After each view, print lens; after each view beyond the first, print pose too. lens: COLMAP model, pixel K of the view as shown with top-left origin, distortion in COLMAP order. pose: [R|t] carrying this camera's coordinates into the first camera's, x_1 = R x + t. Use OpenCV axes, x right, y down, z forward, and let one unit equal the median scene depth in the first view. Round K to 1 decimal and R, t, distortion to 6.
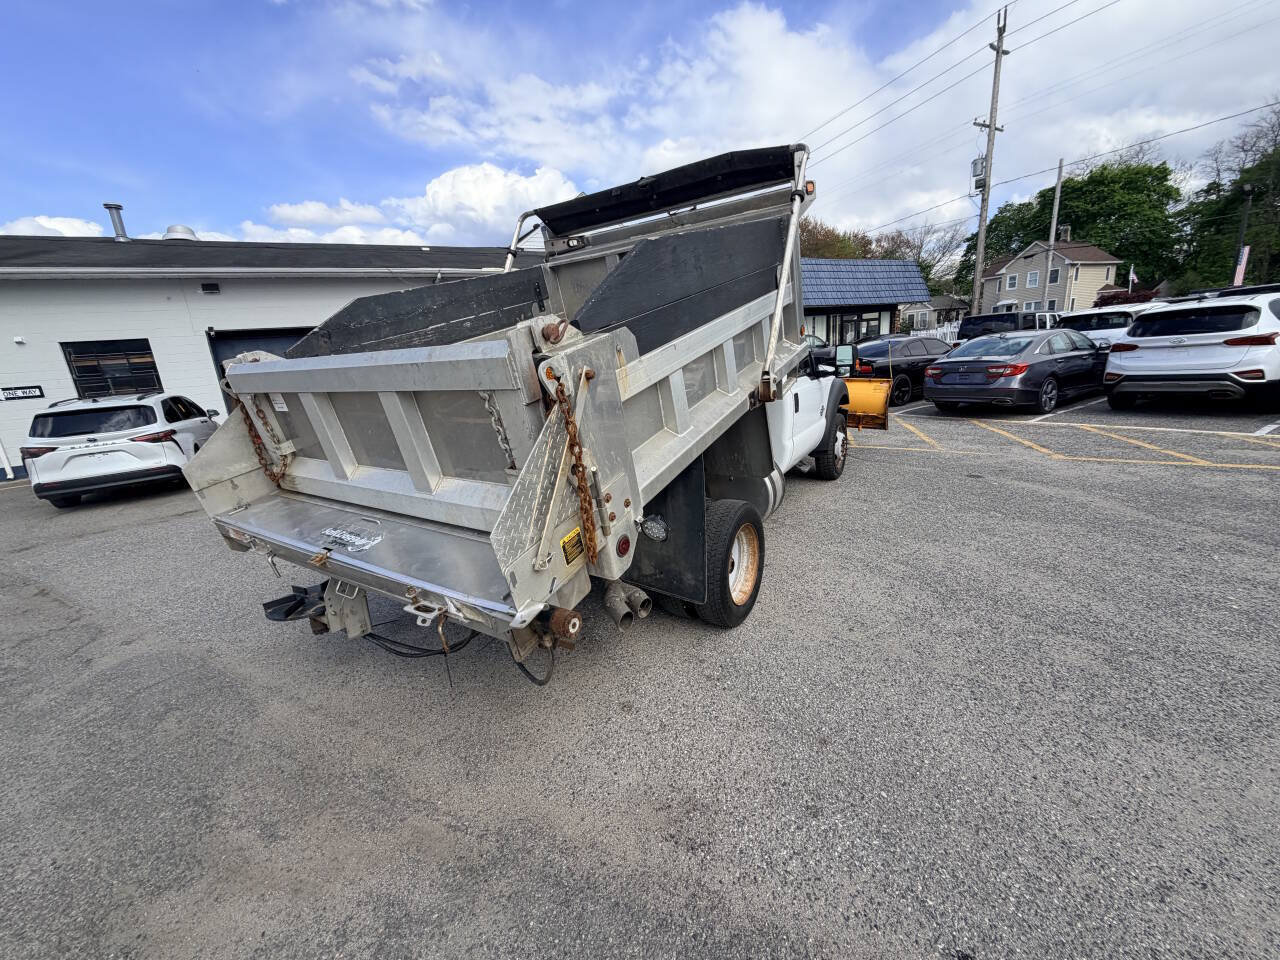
lens RADIAL K [[507.2, 0, 640.1], [0, 507.2, 477.5], [0, 0, 1]] dist [0.000032, -0.000061]
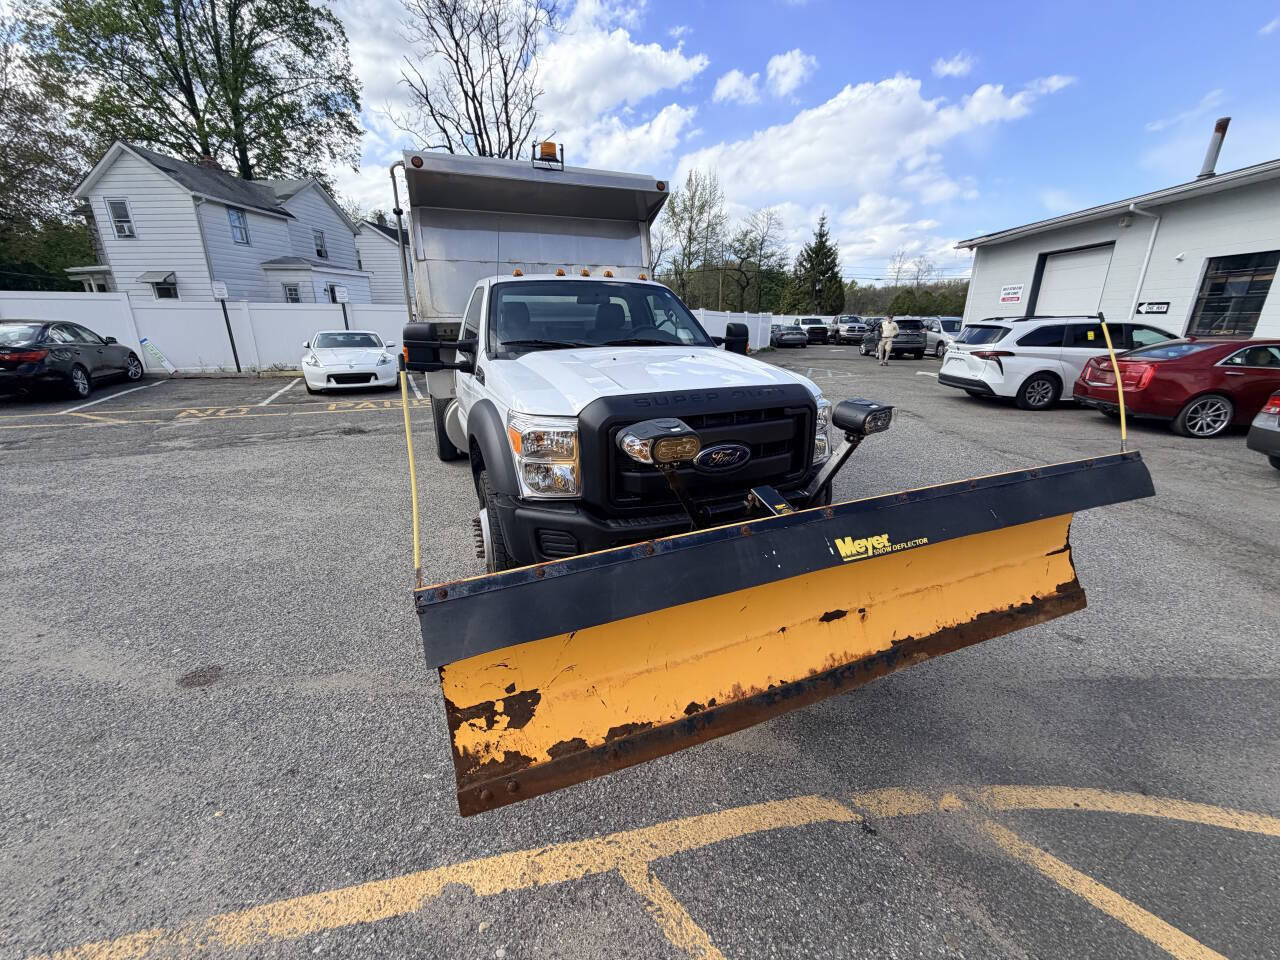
lens RADIAL K [[507.2, 0, 636.5], [0, 507.2, 482.0], [0, 0, 1]] dist [0.000032, -0.000061]
pose [[-0.568294, 0.329116, -0.754138, 0.565146], [-0.160611, 0.854524, 0.493957, -0.317570], [0.806998, 0.401836, -0.432761, 1.106197]]
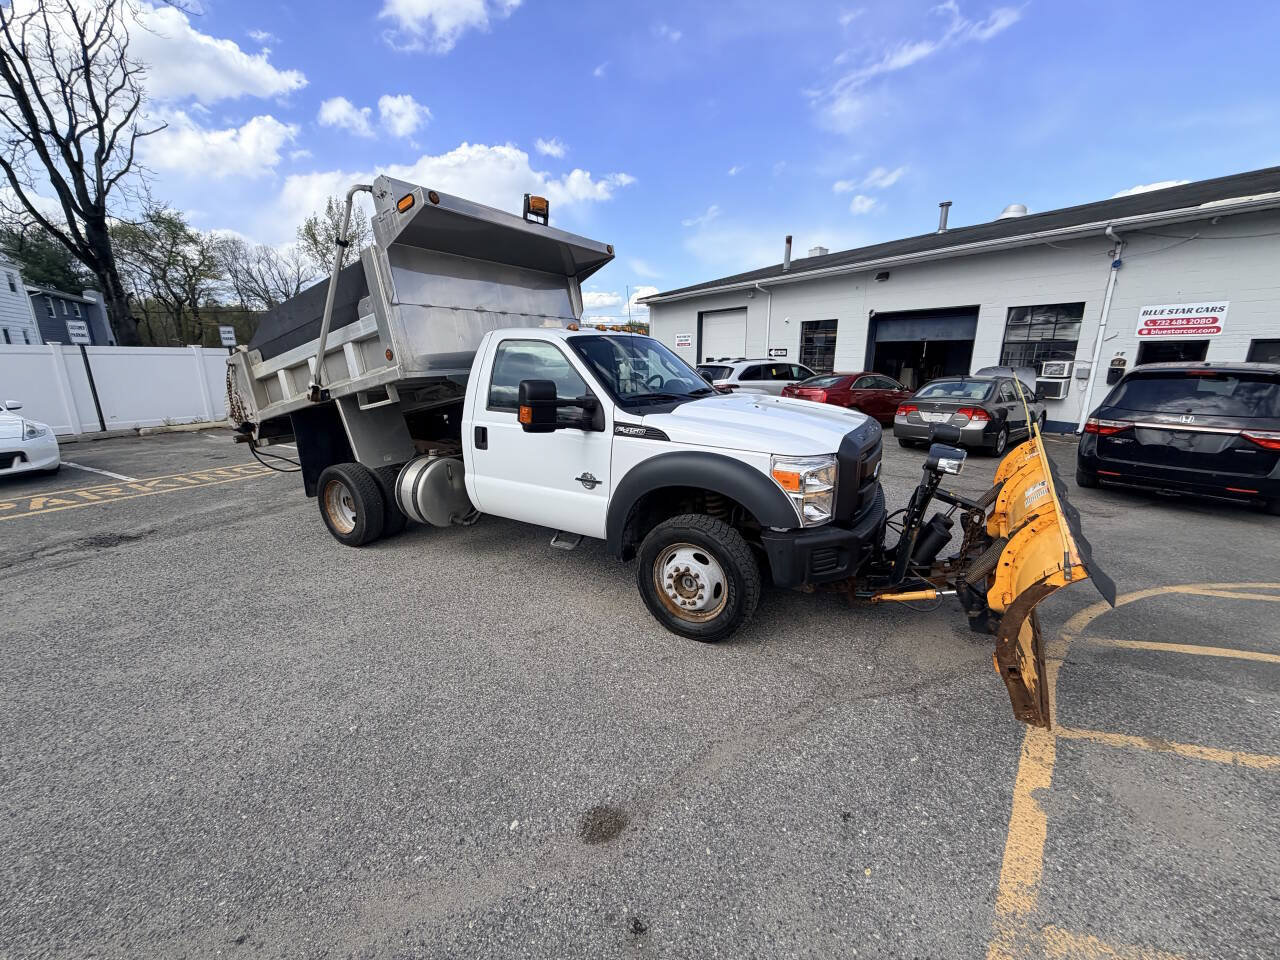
lens RADIAL K [[507.2, 0, 637.4], [0, 507.2, 484.2], [0, 0, 1]] dist [0.000032, -0.000061]
pose [[0.025759, 0.322762, -0.946129, 0.712901], [-0.249683, 0.918524, 0.306547, -0.250812], [0.967985, 0.228336, 0.104248, 0.736561]]
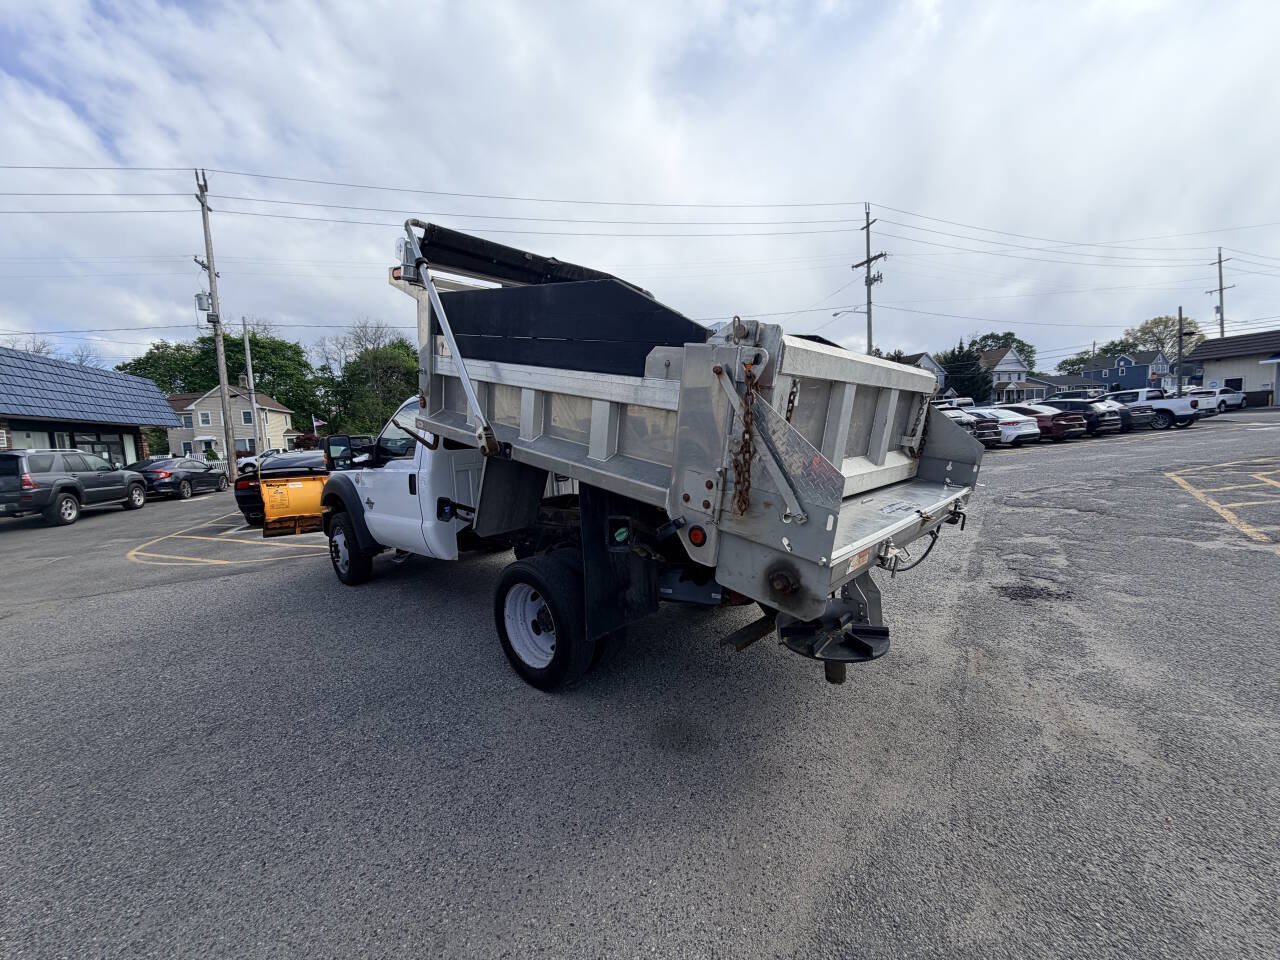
lens RADIAL K [[507.2, 0, 636.6], [0, 507.2, 478.6], [0, 0, 1]] dist [0.000032, -0.000061]
pose [[0.176544, -0.015410, 0.984172, -0.572737], [0.279537, 0.959492, -0.035121, -0.022961], [-0.943764, 0.281313, 0.173701, 0.420186]]
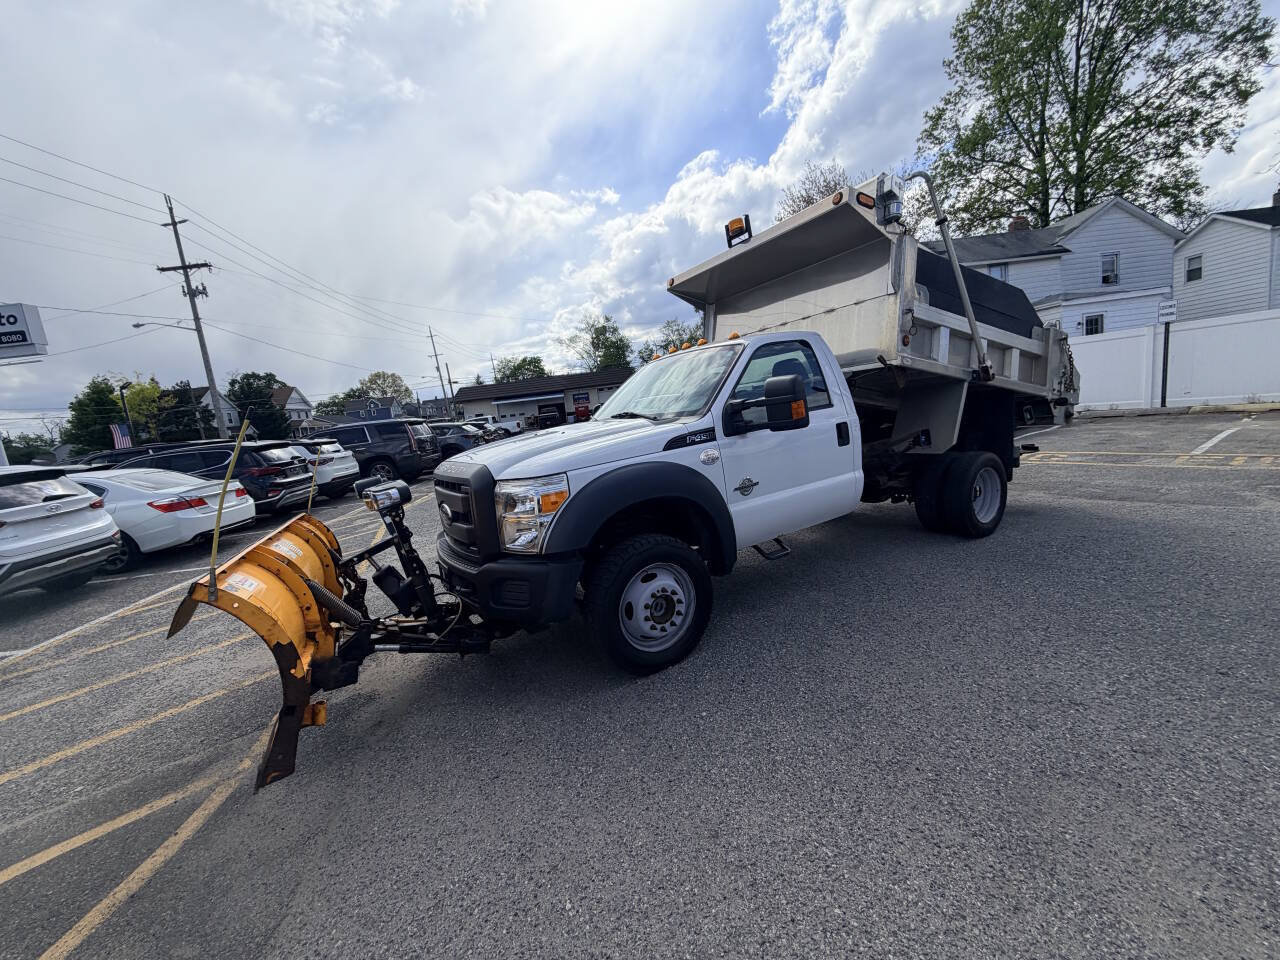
lens RADIAL K [[507.2, 0, 637.0], [0, 507.2, 481.8], [0, 0, 1]] dist [0.000032, -0.000061]
pose [[-0.877776, 0.123361, 0.462917, -0.090563], [0.293993, 0.901642, 0.317191, -0.291535], [-0.378256, 0.414517, -0.827707, 1.295440]]
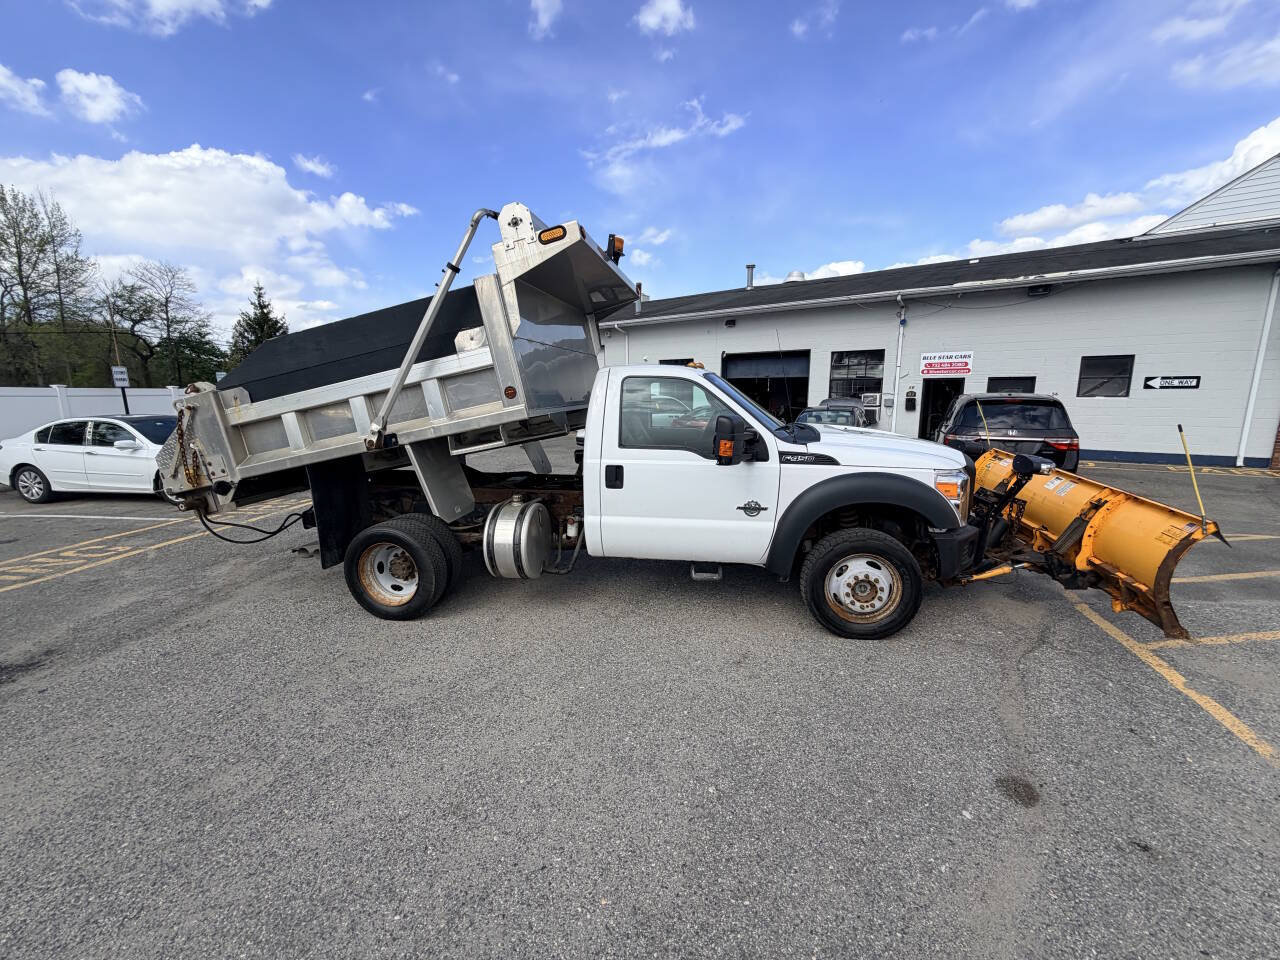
lens RADIAL K [[507.2, 0, 639.7], [0, 507.2, 483.0], [0, 0, 1]] dist [0.000032, -0.000061]
pose [[0.395489, 0.240346, -0.886466, 0.655284], [-0.251193, 0.956662, 0.147311, -0.167096], [0.883454, 0.164414, 0.438722, 0.421326]]
